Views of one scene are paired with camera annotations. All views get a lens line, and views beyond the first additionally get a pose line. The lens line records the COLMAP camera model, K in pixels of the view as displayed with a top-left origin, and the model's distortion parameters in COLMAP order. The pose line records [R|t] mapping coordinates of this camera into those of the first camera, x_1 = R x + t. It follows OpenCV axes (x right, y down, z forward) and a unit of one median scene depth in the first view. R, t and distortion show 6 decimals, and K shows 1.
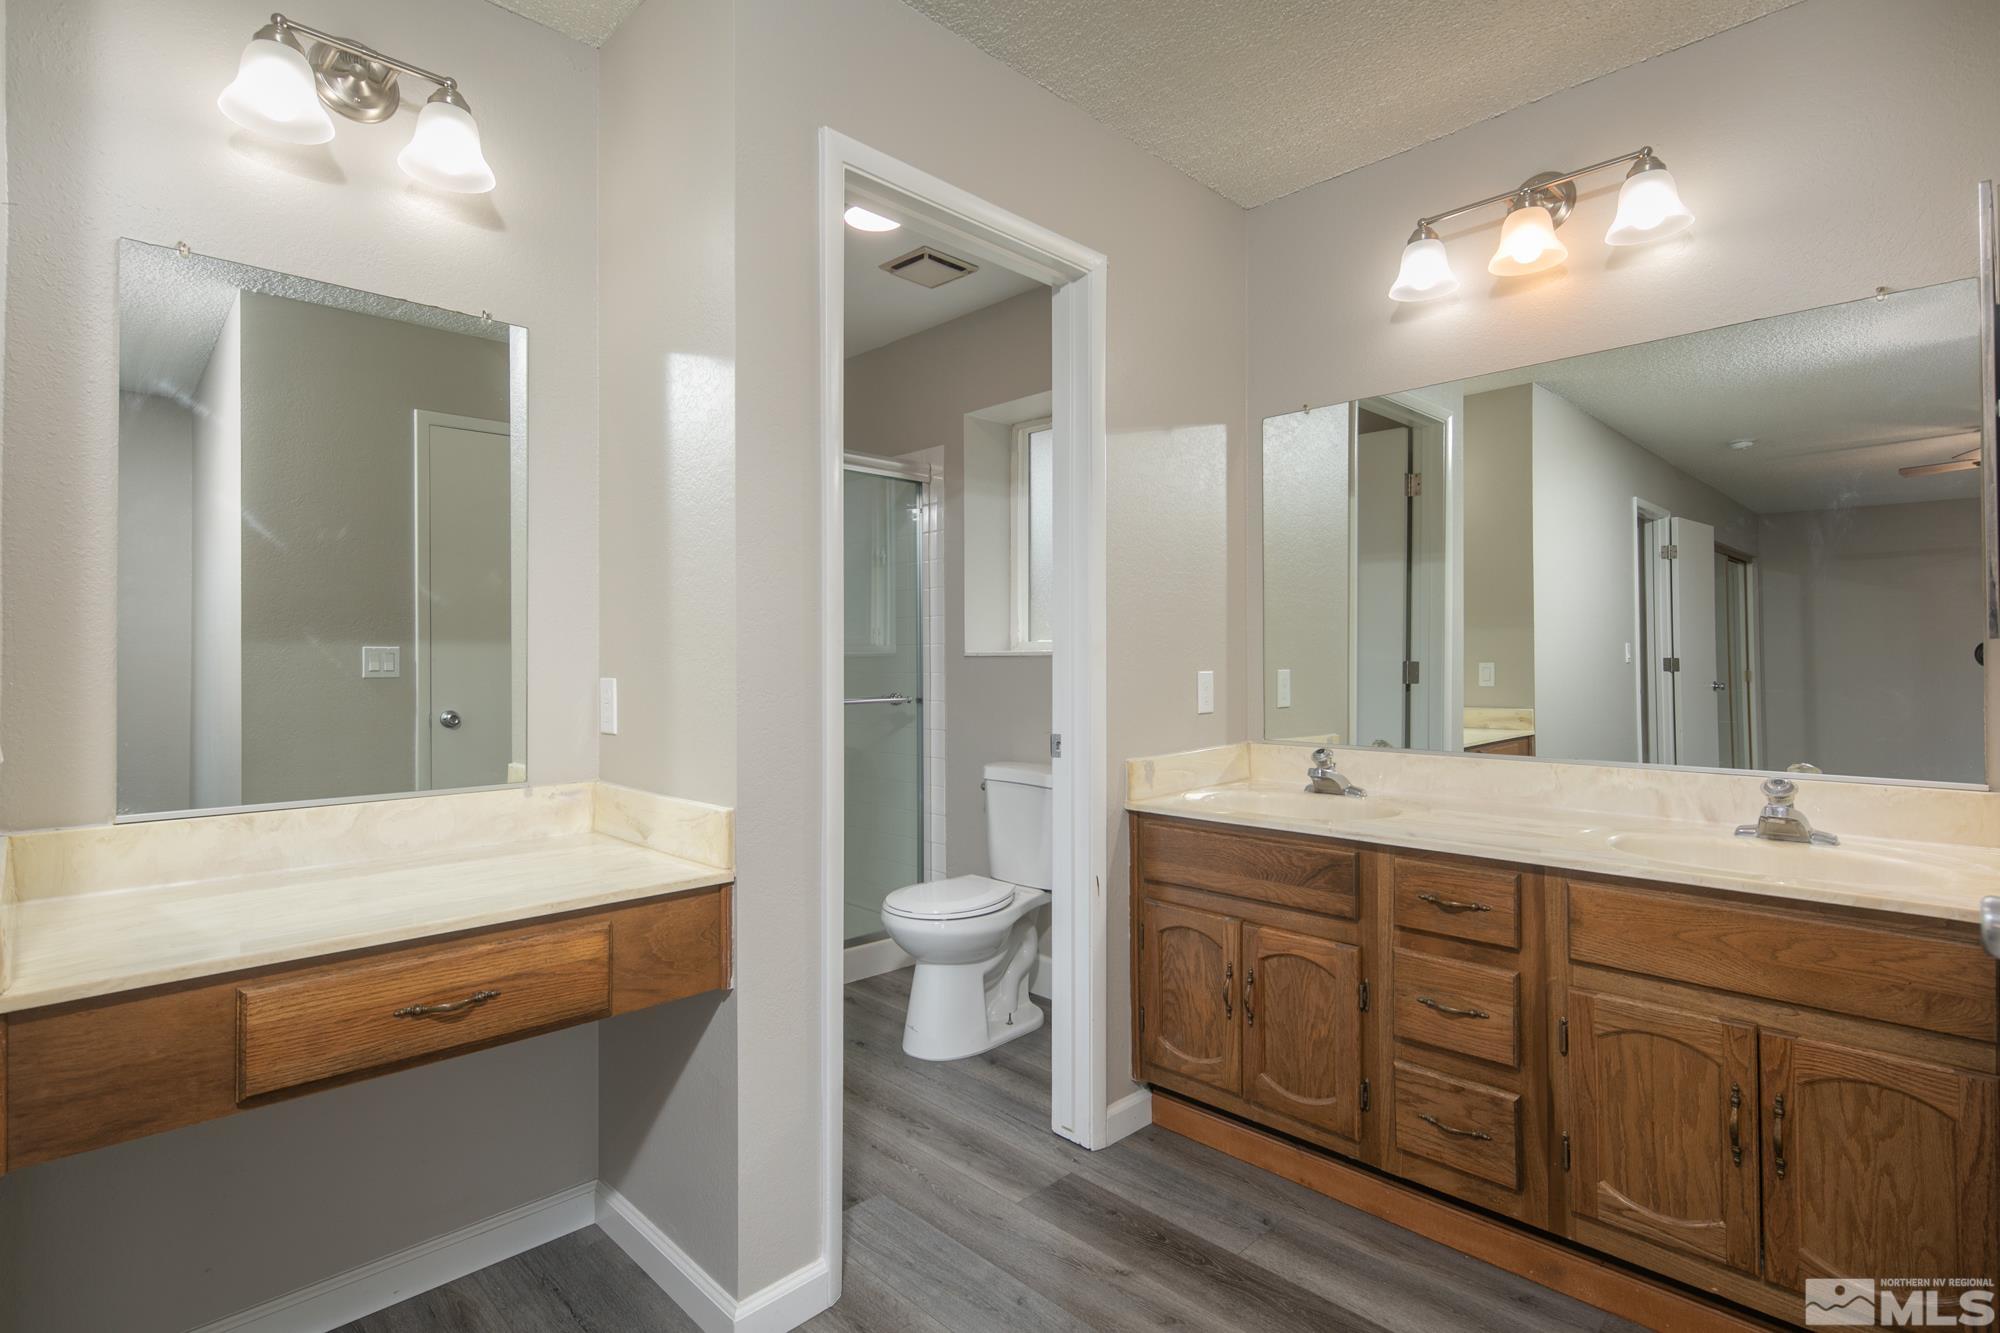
lens RADIAL K [[977.5, 0, 1002.3], [0, 977.5, 660.5], [0, 0, 1]] dist [0.005638, -0.005092]
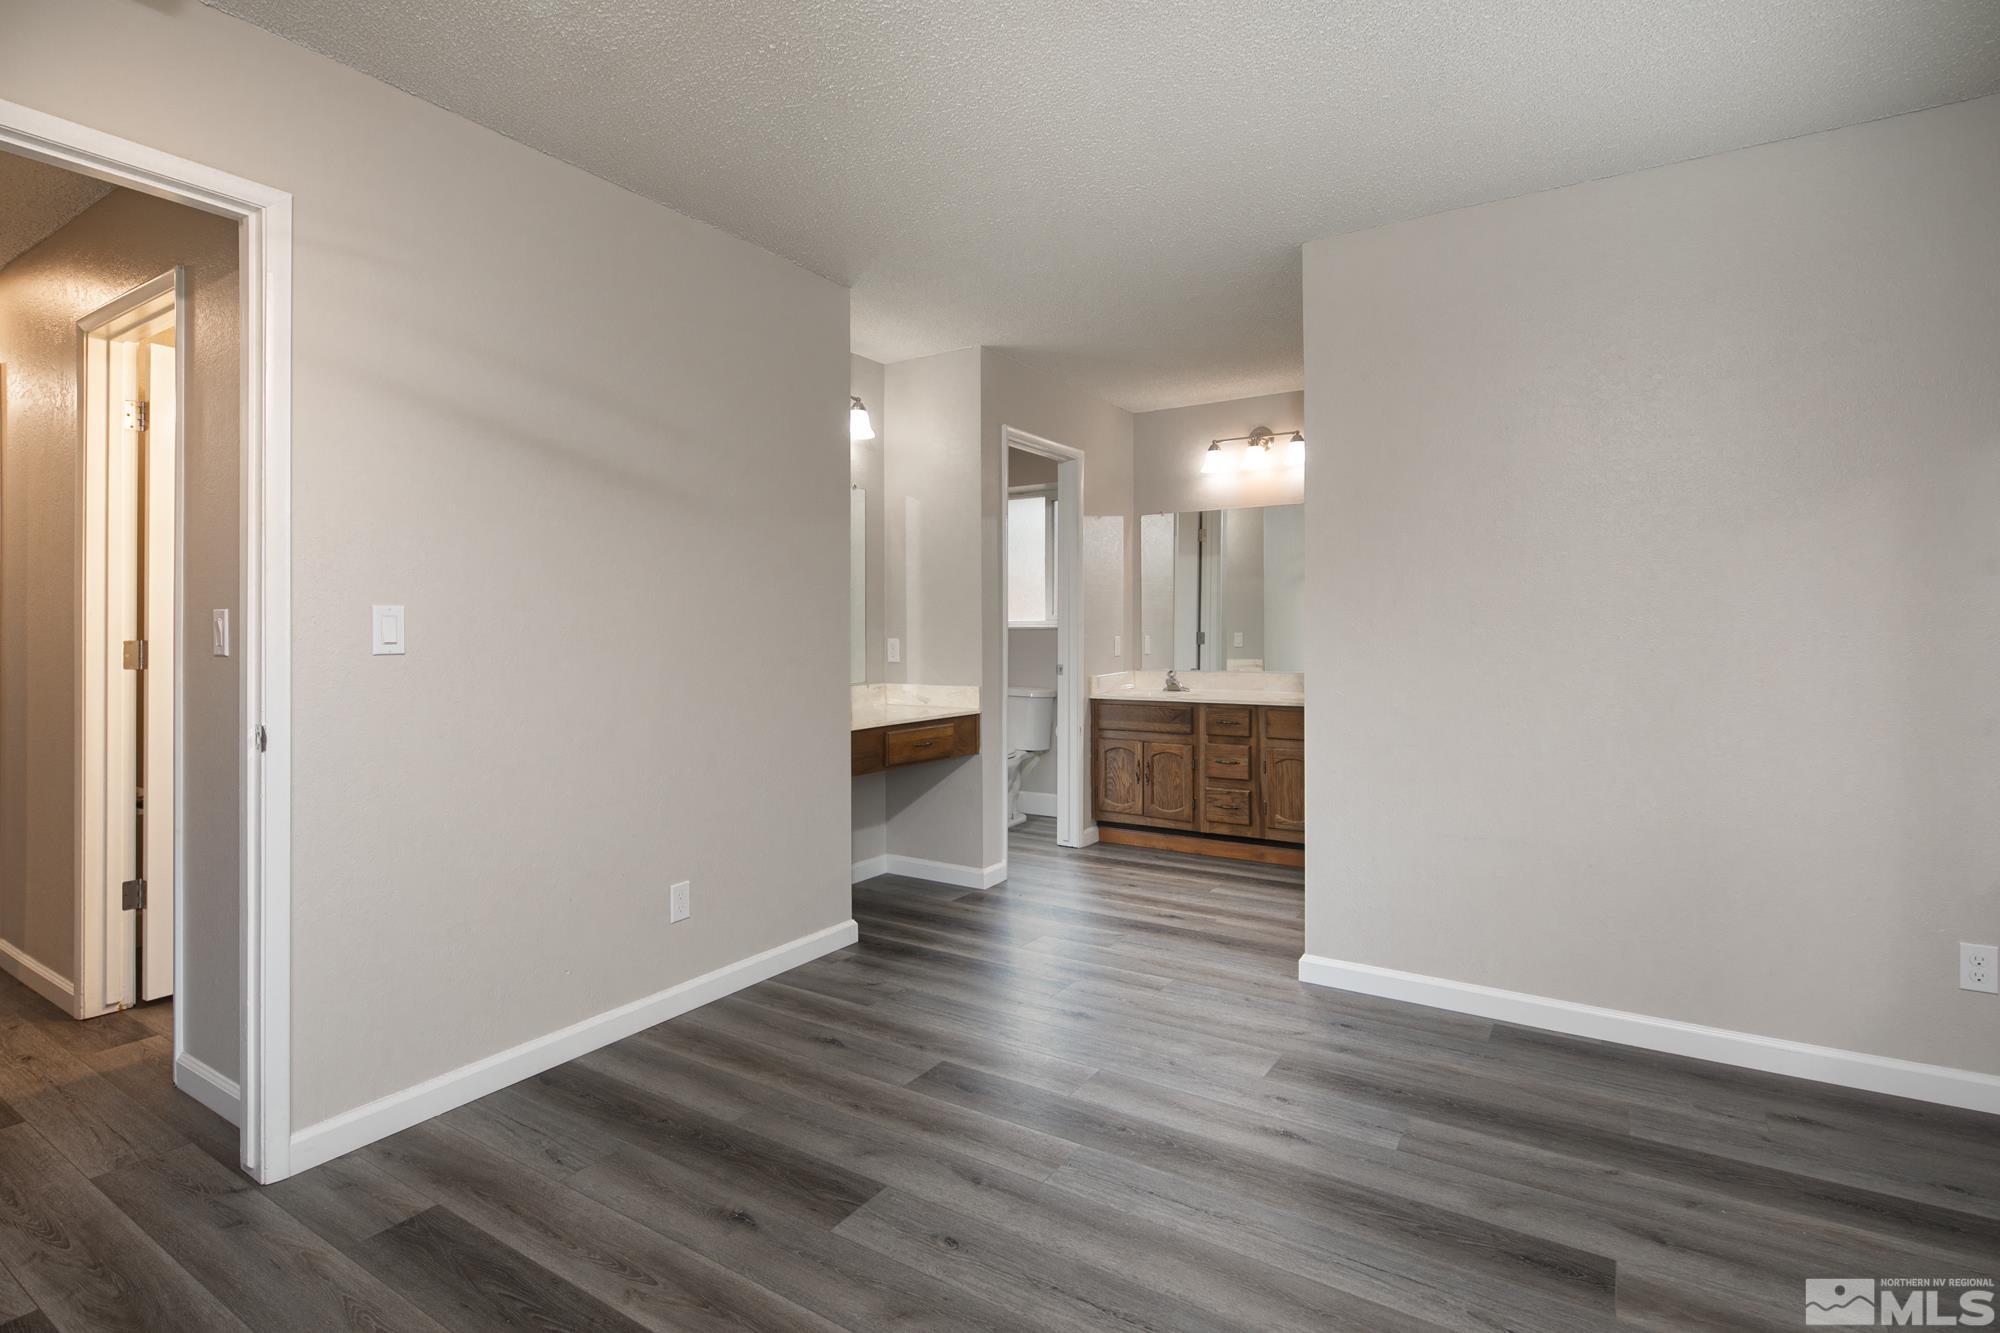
lens RADIAL K [[977.5, 0, 998.7], [0, 977.5, 648.8], [0, 0, 1]] dist [0.005638, -0.005092]
pose [[0.975510, -0.004778, 0.219904, -0.674714], [0.001015, 0.999851, 0.017224, 0.001671], [-0.219953, -0.016579, 0.975370, -1.342481]]
